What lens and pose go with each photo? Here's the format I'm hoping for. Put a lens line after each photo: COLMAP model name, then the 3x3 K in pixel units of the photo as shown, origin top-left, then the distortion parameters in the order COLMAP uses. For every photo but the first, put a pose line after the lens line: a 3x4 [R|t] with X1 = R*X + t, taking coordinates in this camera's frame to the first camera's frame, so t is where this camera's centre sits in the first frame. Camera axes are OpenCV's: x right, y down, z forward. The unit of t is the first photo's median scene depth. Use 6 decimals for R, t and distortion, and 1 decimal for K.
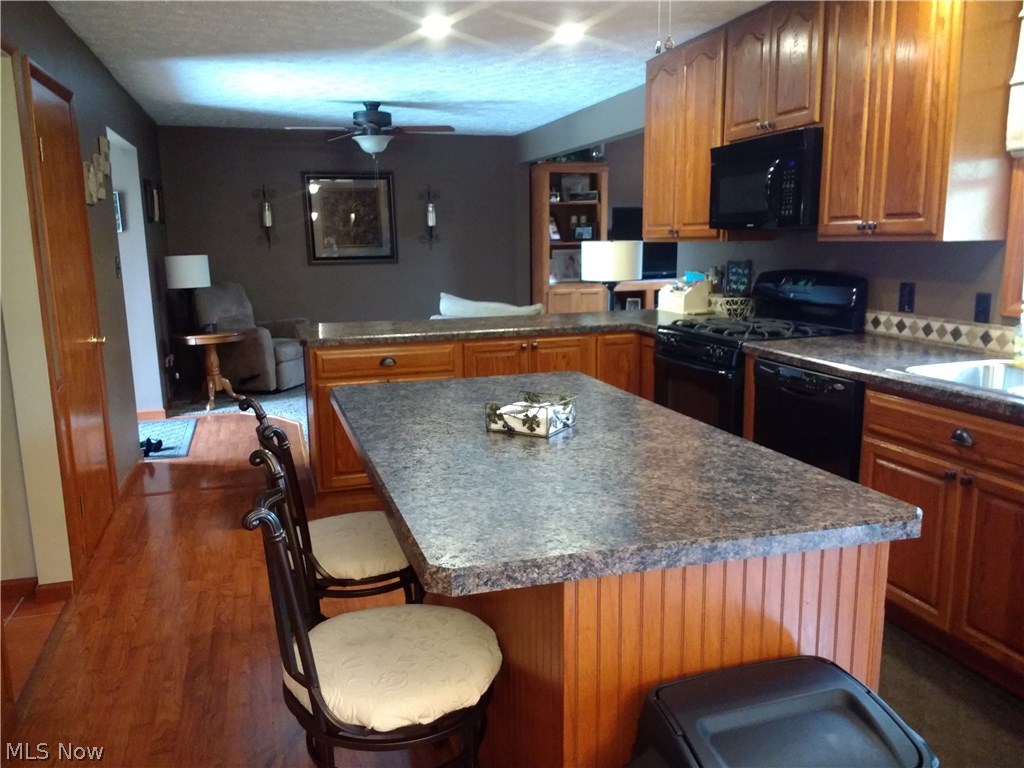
lens RADIAL K [[802.5, 0, 501.8], [0, 802.5, 382.3], [0, 0, 1]] dist [0.089271, -0.139735]
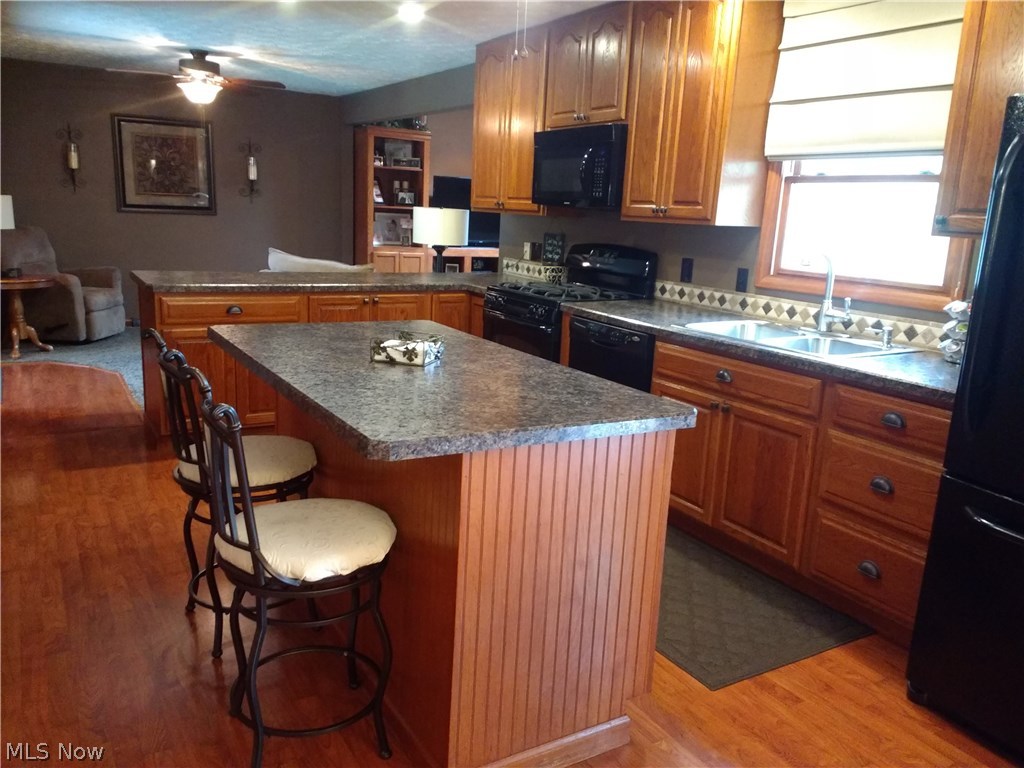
lens RADIAL K [[802.5, 0, 503.9], [0, 802.5, 380.4], [0, 0, 1]] dist [0.089271, -0.139735]
pose [[0.969501, 0.011235, 0.244828, -0.065245], [-0.020702, 0.999133, 0.036126, 0.022555], [-0.244210, -0.040093, 0.968893, -0.117879]]
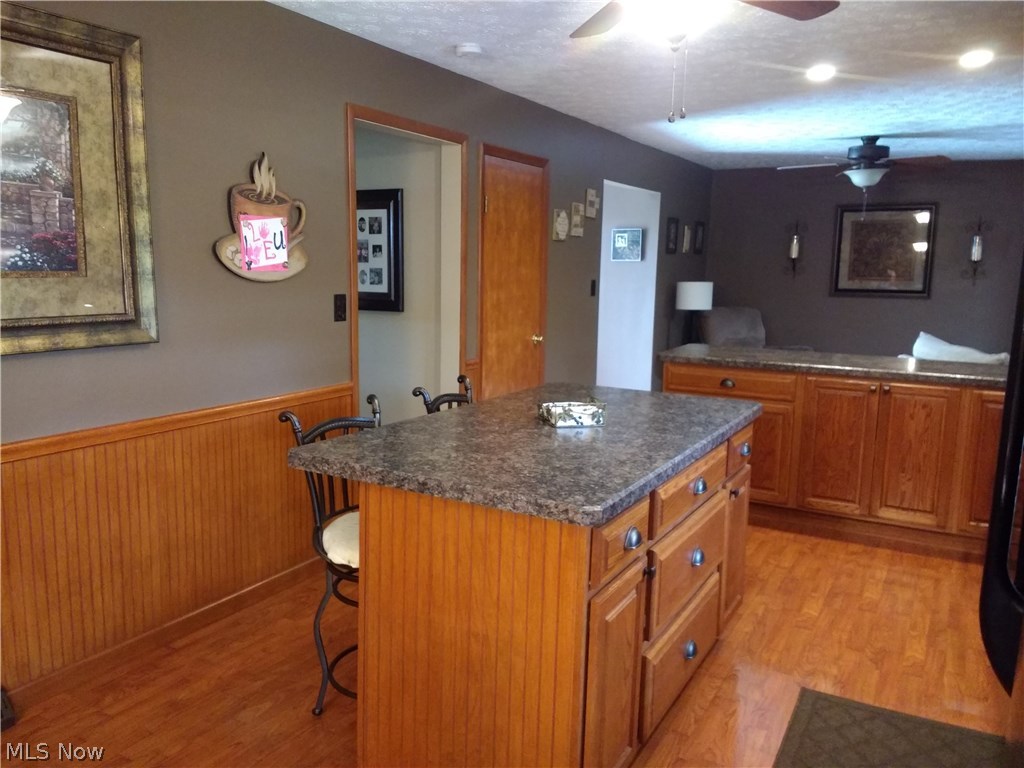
lens RADIAL K [[802.5, 0, 513.5], [0, 802.5, 385.1], [0, 0, 1]] dist [0.089271, -0.139735]
pose [[0.698081, 0.136423, -0.702902, 0.470062], [-0.157602, 0.986882, 0.035017, -0.017112], [0.698459, 0.086334, 0.710424, 0.017824]]
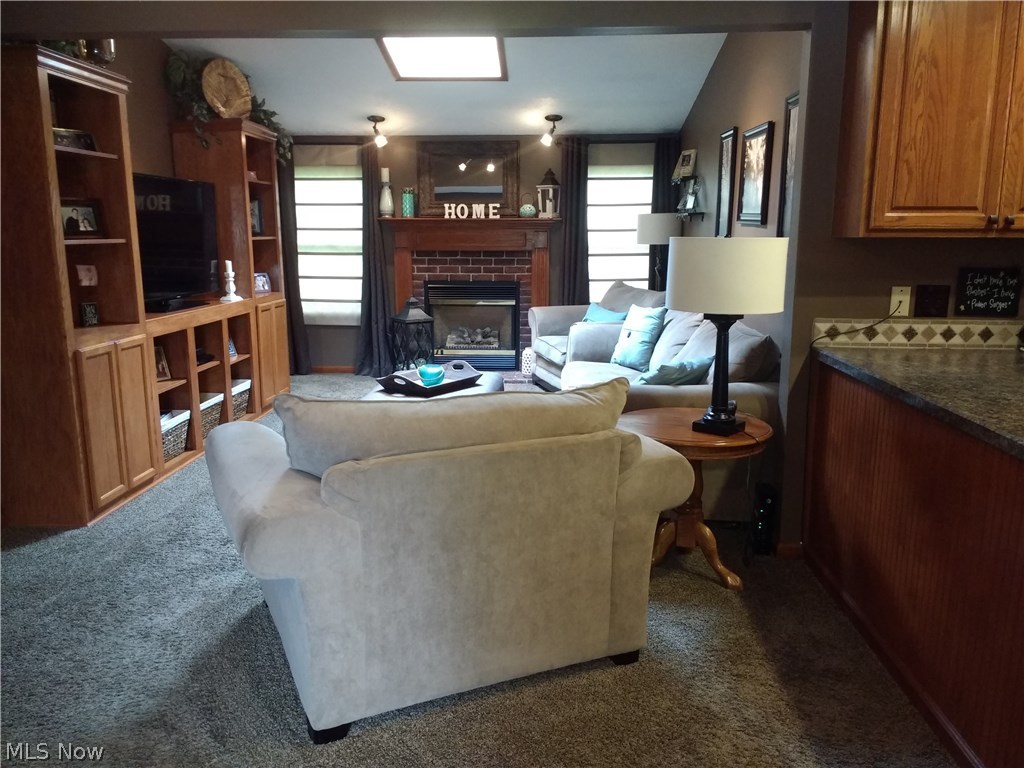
lens RADIAL K [[802.5, 0, 511.1], [0, 802.5, 389.0], [0, 0, 1]] dist [0.089271, -0.139735]
pose [[0.329116, -0.175147, 0.927904, -0.603342], [0.163231, 0.978408, 0.126783, -0.249183], [-0.930074, 0.109737, 0.350599, 1.414587]]
